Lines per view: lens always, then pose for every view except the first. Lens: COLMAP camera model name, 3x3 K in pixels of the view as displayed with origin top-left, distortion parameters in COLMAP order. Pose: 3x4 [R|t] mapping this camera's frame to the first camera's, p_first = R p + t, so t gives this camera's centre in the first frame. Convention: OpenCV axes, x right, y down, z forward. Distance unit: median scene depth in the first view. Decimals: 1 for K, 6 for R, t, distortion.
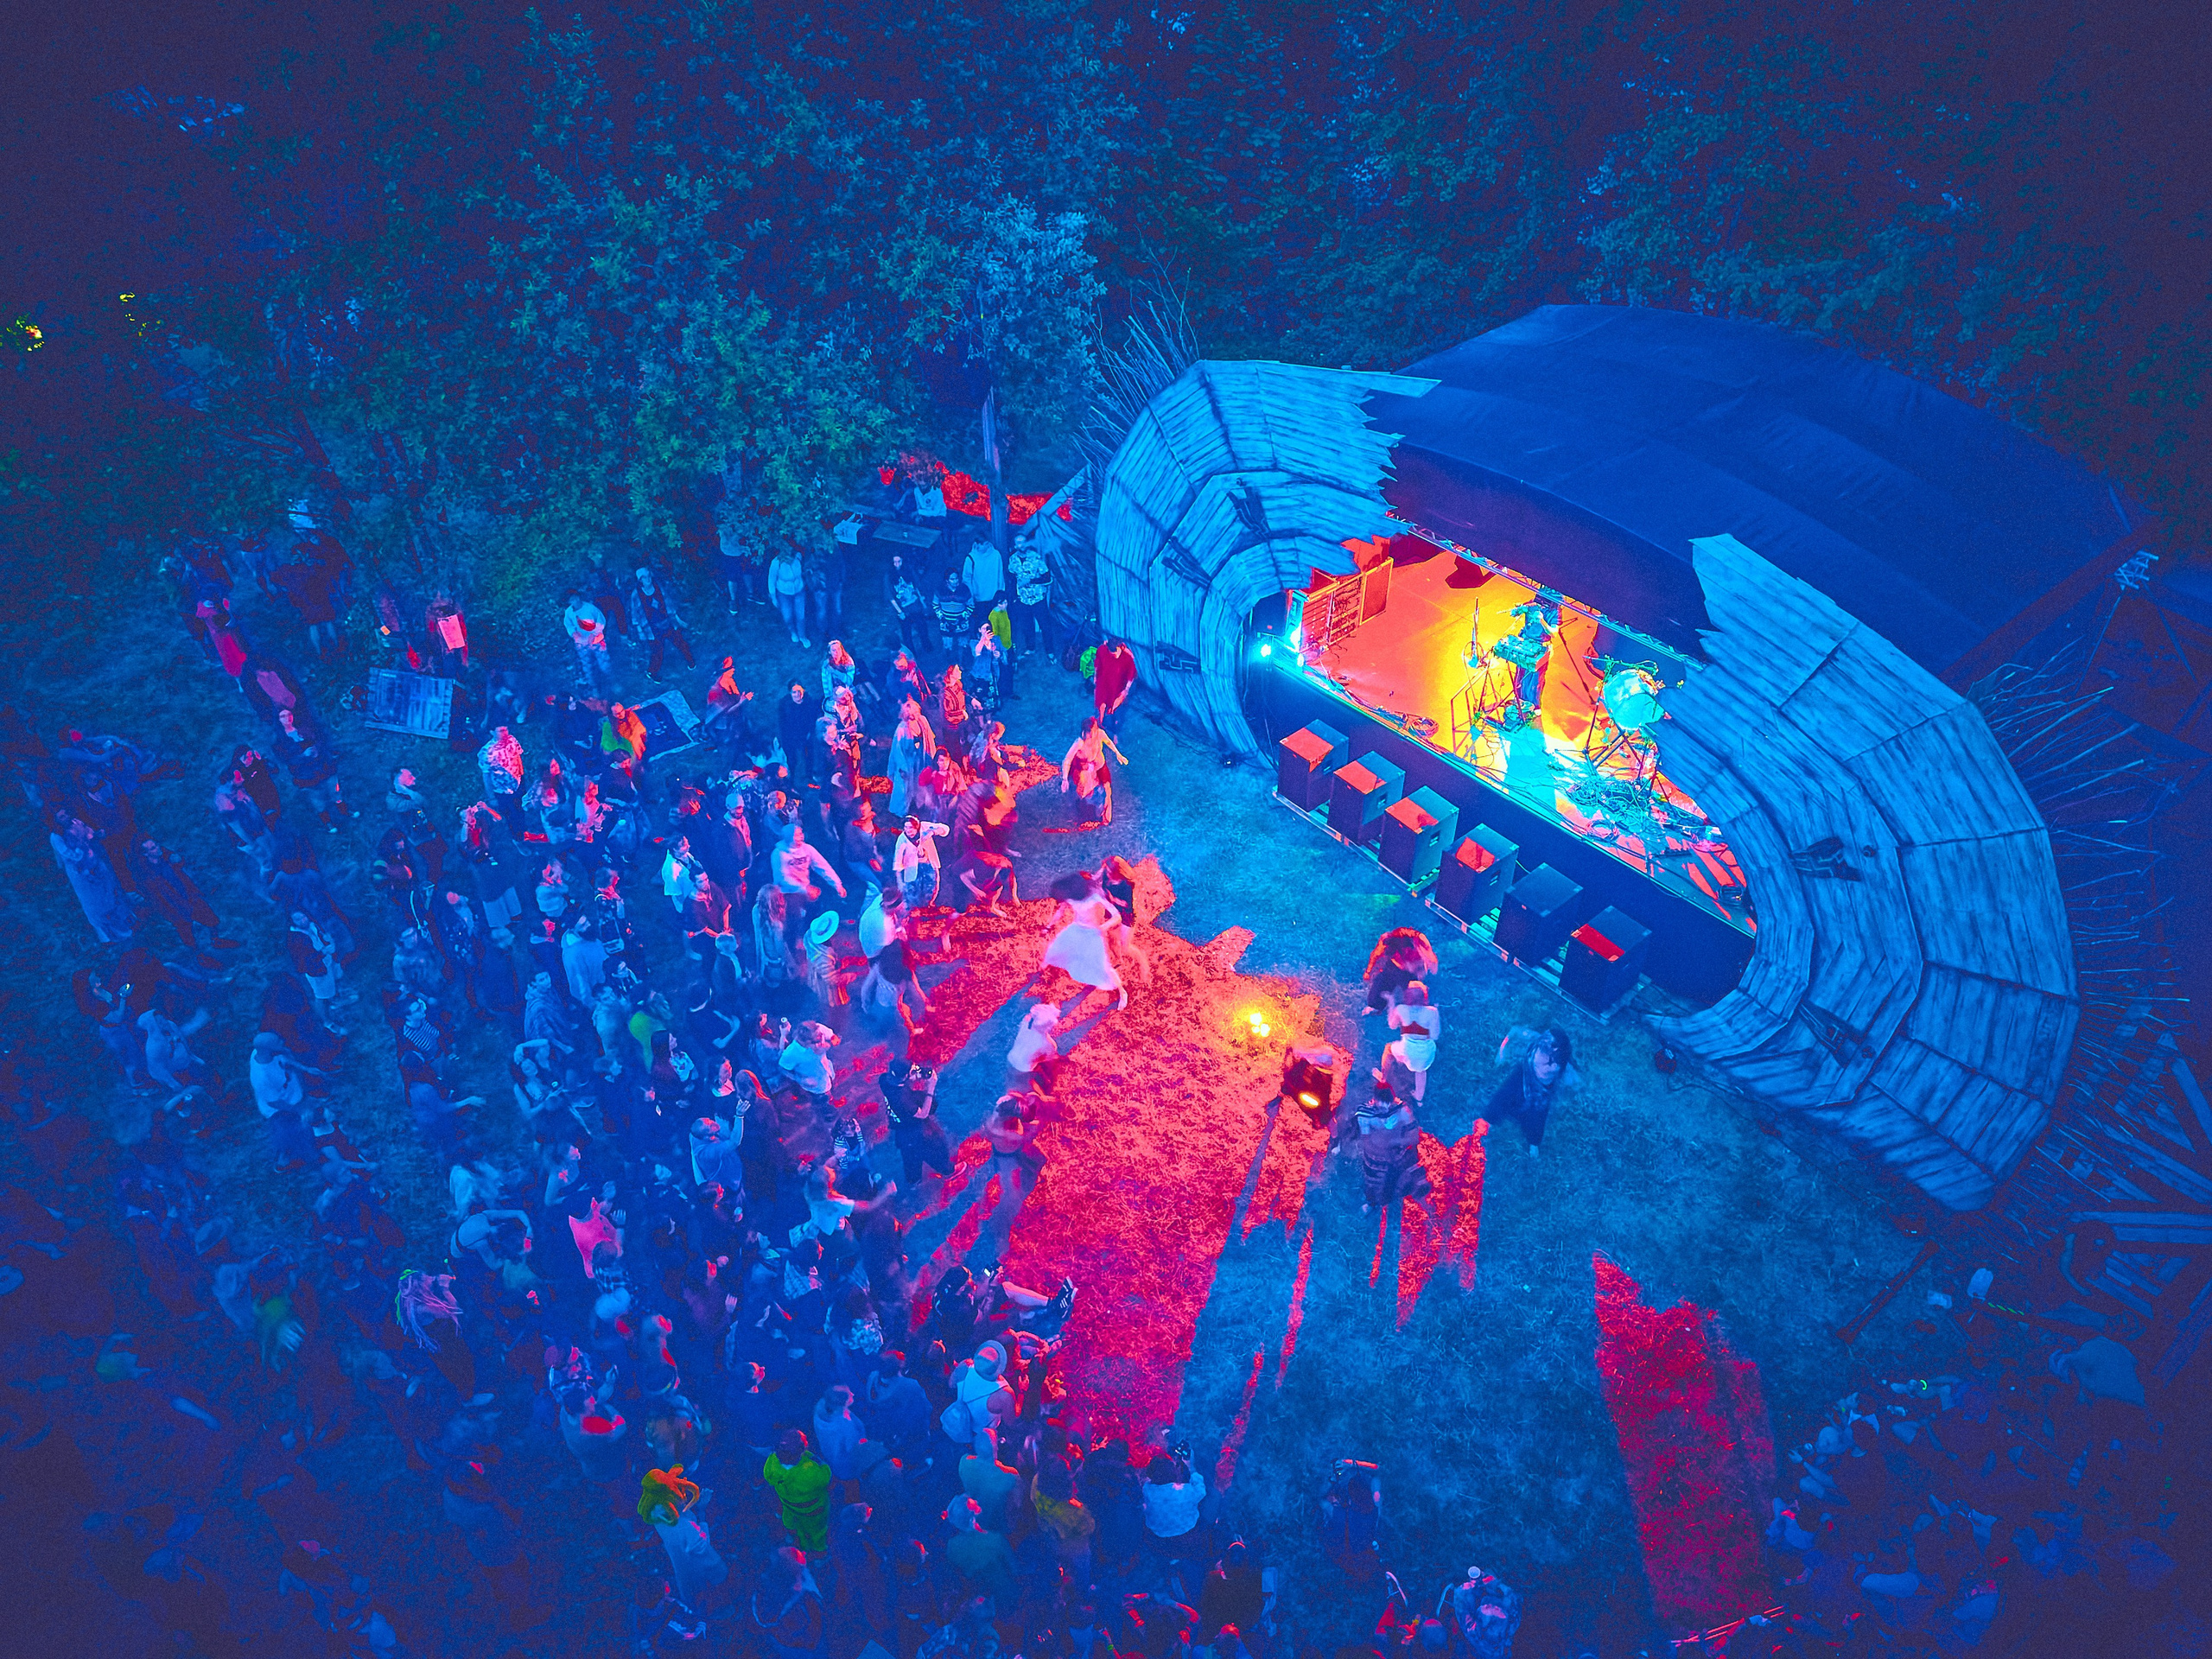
lens RADIAL K [[1555.3, 0, 1106.0], [0, 1555.3, 829.5], [0, 0, 1]] dist [0.128931, -0.147013]
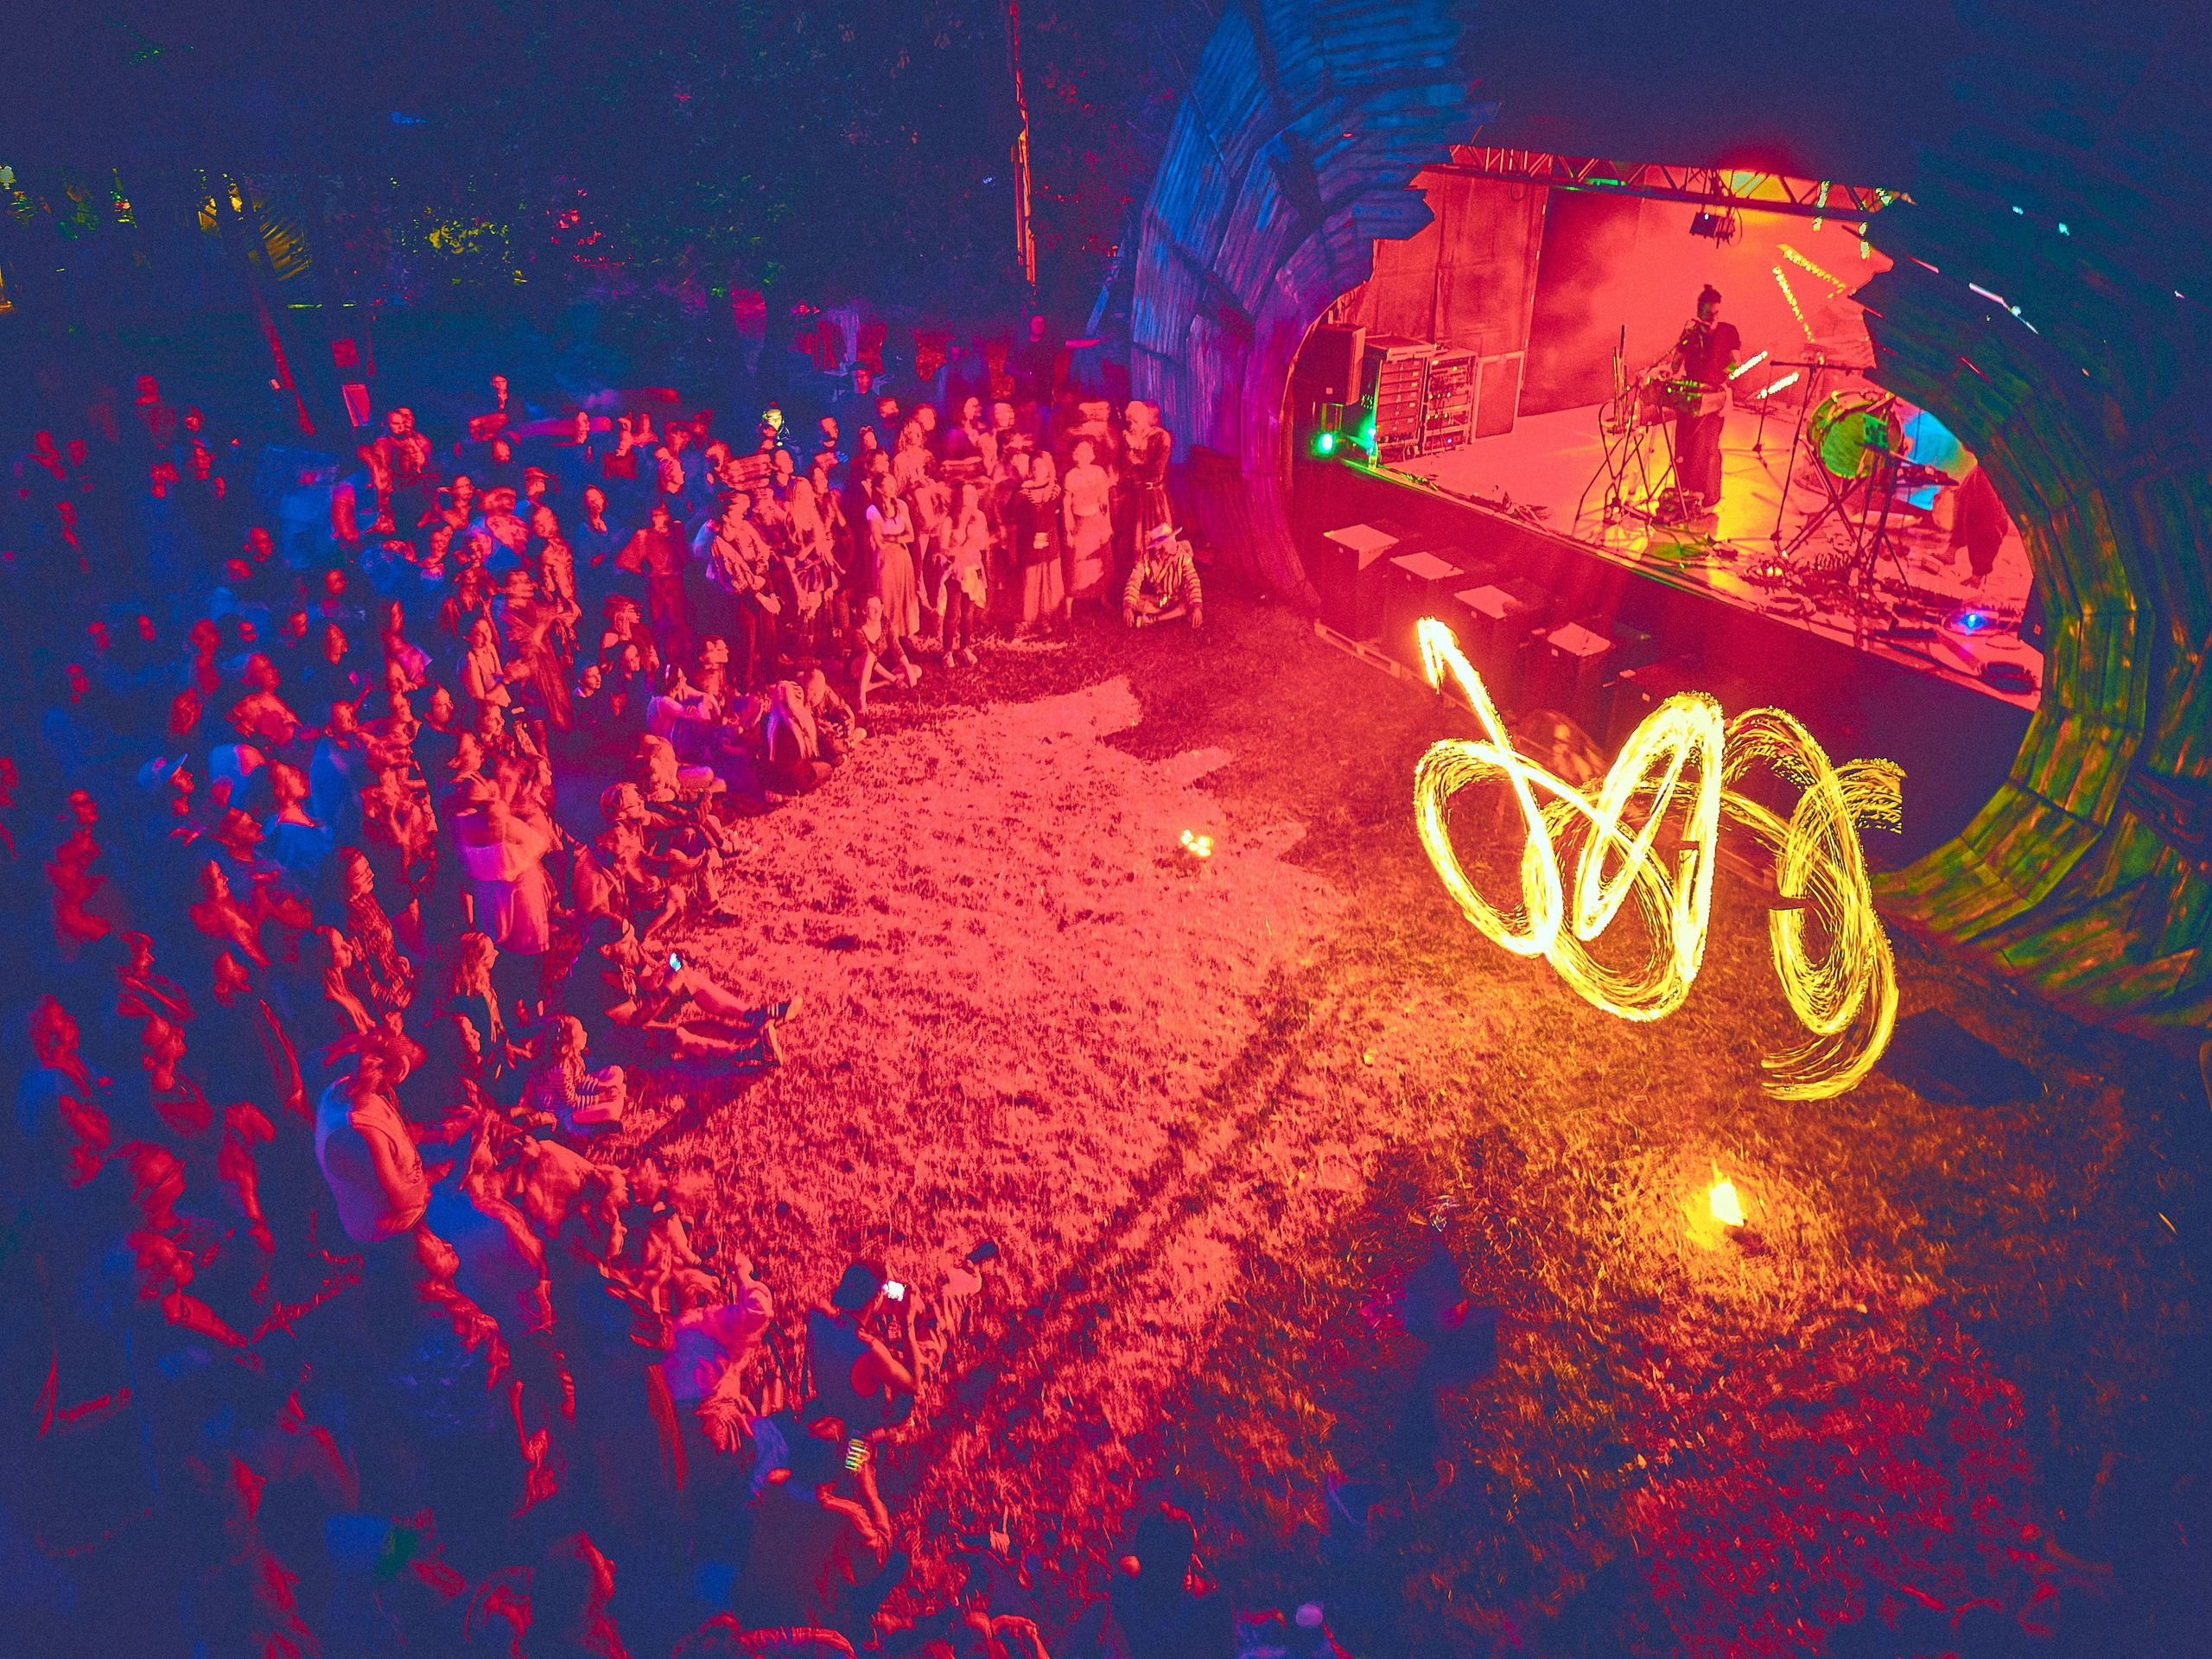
lens RADIAL K [[1555.3, 0, 1106.0], [0, 1555.3, 829.5], [0, 0, 1]] dist [0.128931, -0.147013]
pose [[0.979300, 0.094524, -0.178990, 0.157670], [-0.129629, 0.972015, -0.195916, 0.228023], [0.155463, 0.215063, 0.964147, 0.339384]]
